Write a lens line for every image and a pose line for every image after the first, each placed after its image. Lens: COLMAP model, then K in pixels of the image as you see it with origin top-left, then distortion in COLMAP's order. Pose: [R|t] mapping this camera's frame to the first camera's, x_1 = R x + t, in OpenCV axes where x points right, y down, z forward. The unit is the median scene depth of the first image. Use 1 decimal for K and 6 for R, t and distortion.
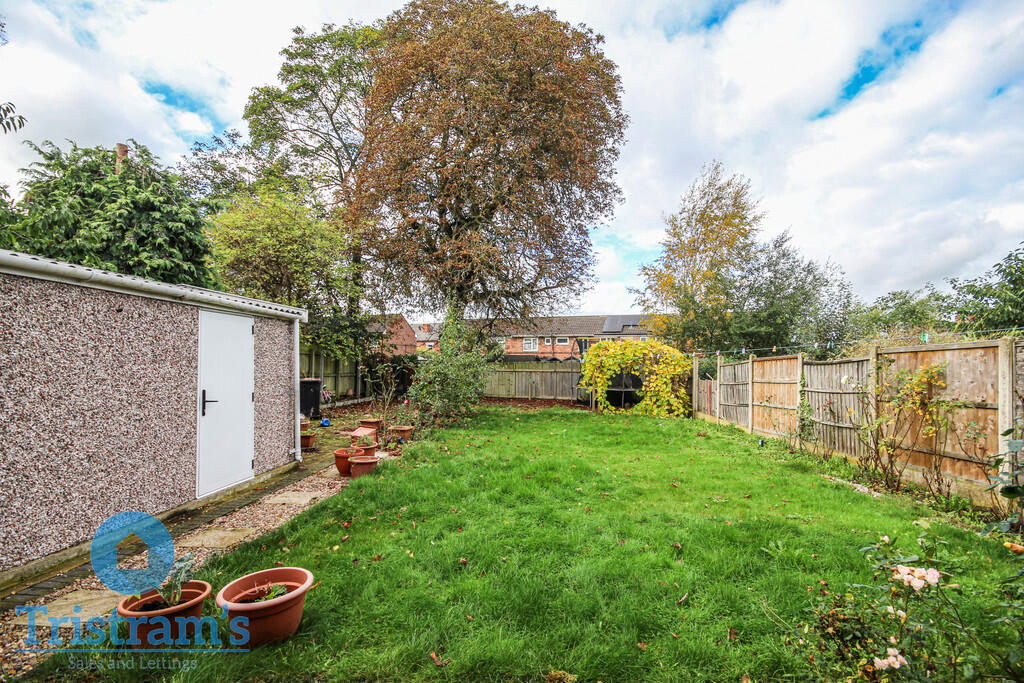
lens RADIAL K [[493.2, 0, 560.3], [0, 493.2, 353.0], [0, 0, 1]] dist [0.005759, -0.000621]
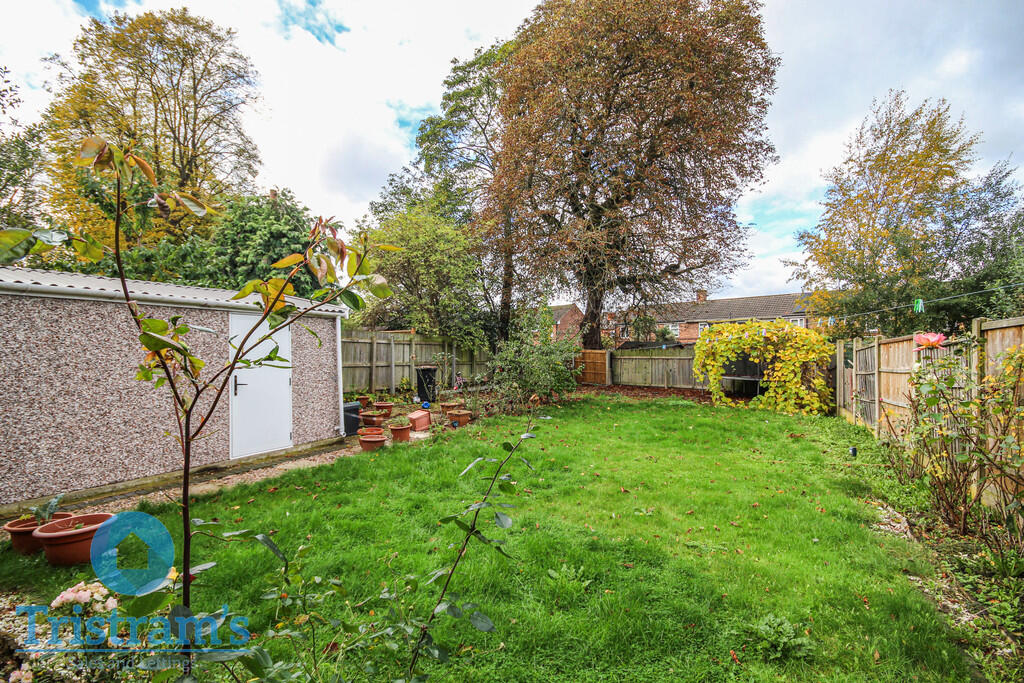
lens RADIAL K [[493.2, 0, 513.8], [0, 493.2, 344.6], [0, 0, 1]] dist [0.005759, -0.000621]
pose [[0.902894, -0.018399, -0.429469, 0.123216], [0.022005, 0.999752, 0.003430, 0.001414], [0.429299, -0.012547, 0.903075, 0.037793]]
